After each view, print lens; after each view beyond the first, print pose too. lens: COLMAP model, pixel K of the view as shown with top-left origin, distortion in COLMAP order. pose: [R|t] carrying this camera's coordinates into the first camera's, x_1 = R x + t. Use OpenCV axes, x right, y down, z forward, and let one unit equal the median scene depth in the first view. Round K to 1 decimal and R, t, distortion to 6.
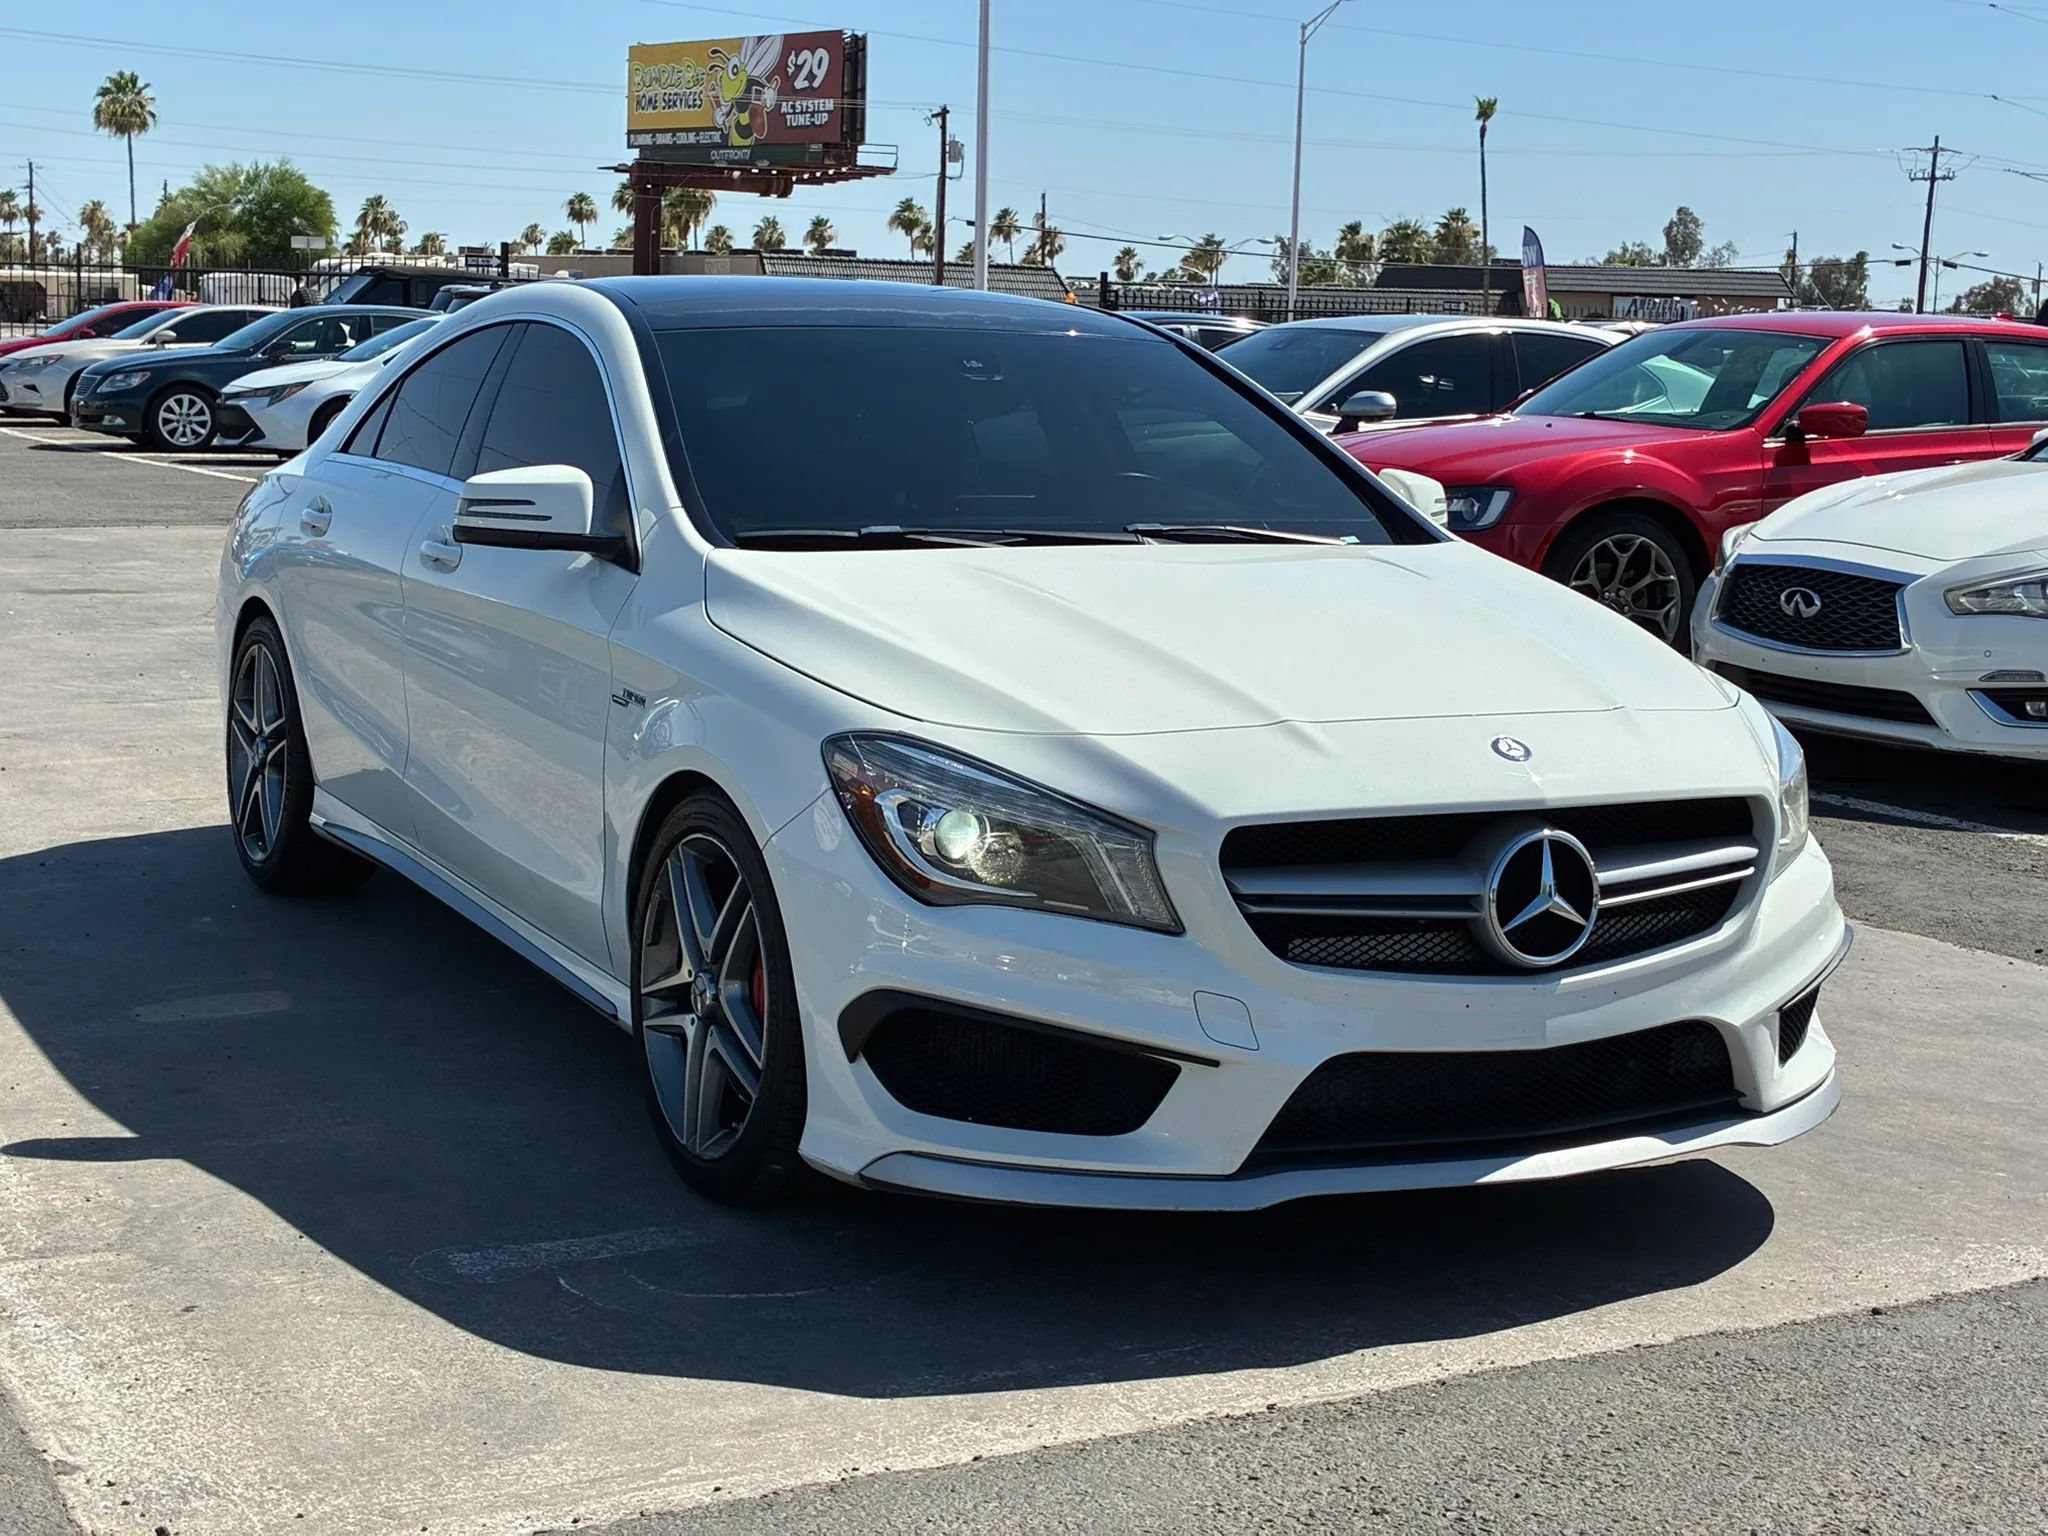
lens RADIAL K [[3021.9, 0, 993.0], [0, 3021.9, 767.4], [0, 0, 1]] dist [0.203986, -0.902811]
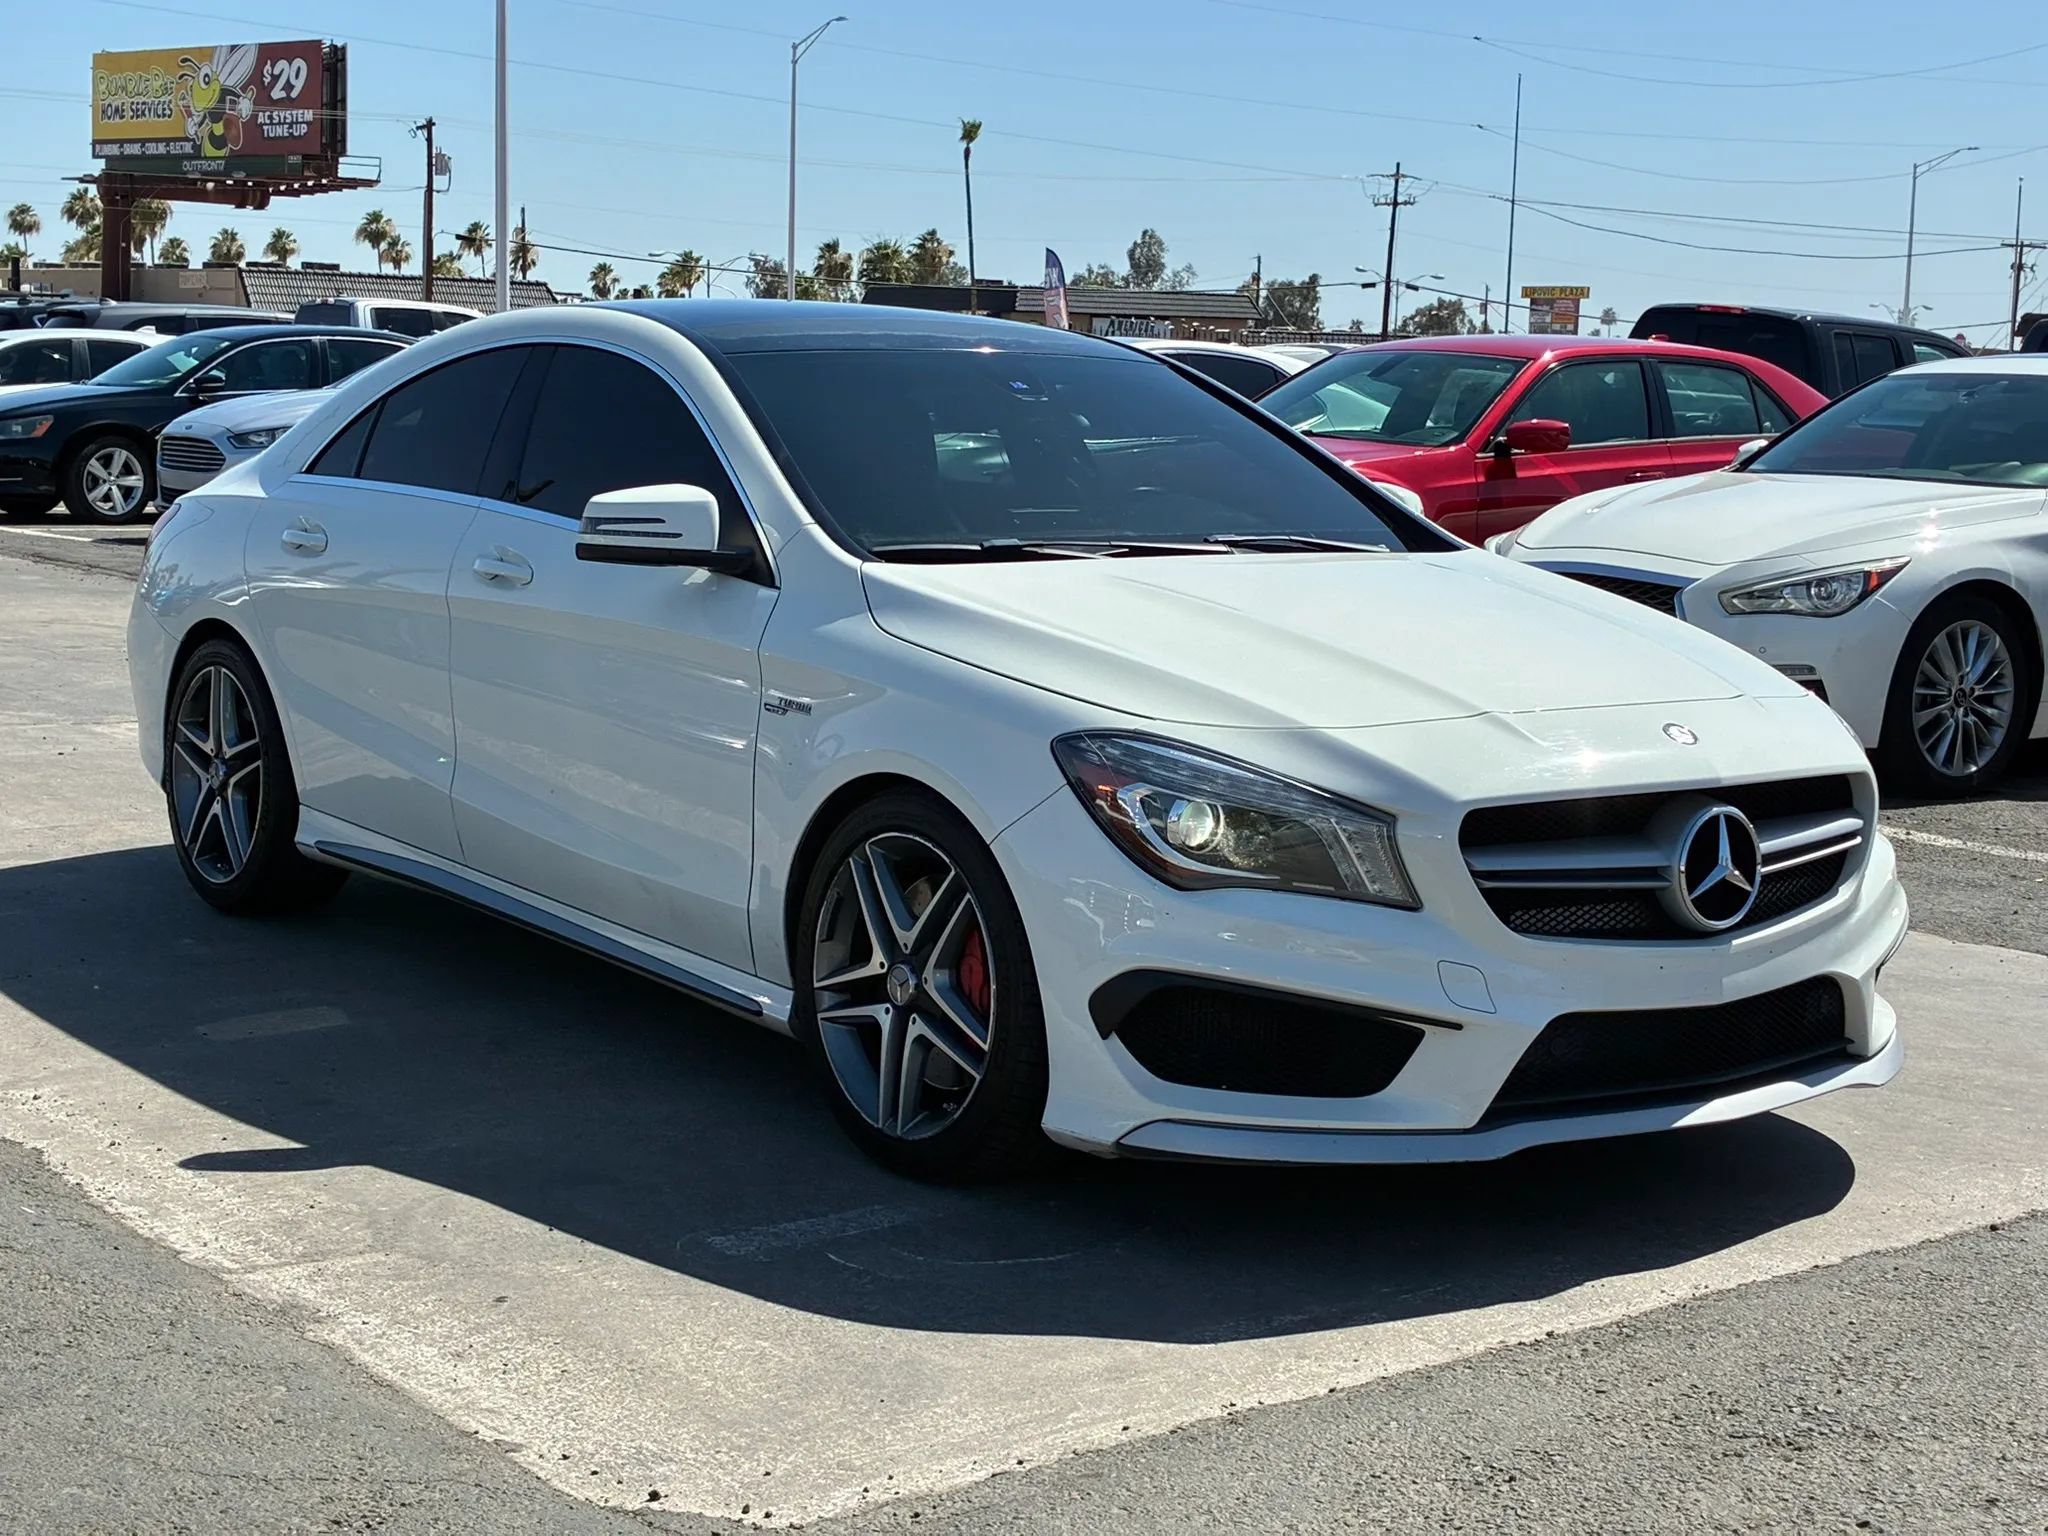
lens RADIAL K [[3016.4, 0, 1024.0], [0, 3016.4, 768.0], [0, 0, 1]] dist [0.209267, -0.986081]
pose [[0.985962, -0.022944, 0.165385, -0.238479], [0.023824, 0.999711, -0.003341, 0.004313], [-0.165261, 0.007235, 0.986223, -0.046454]]
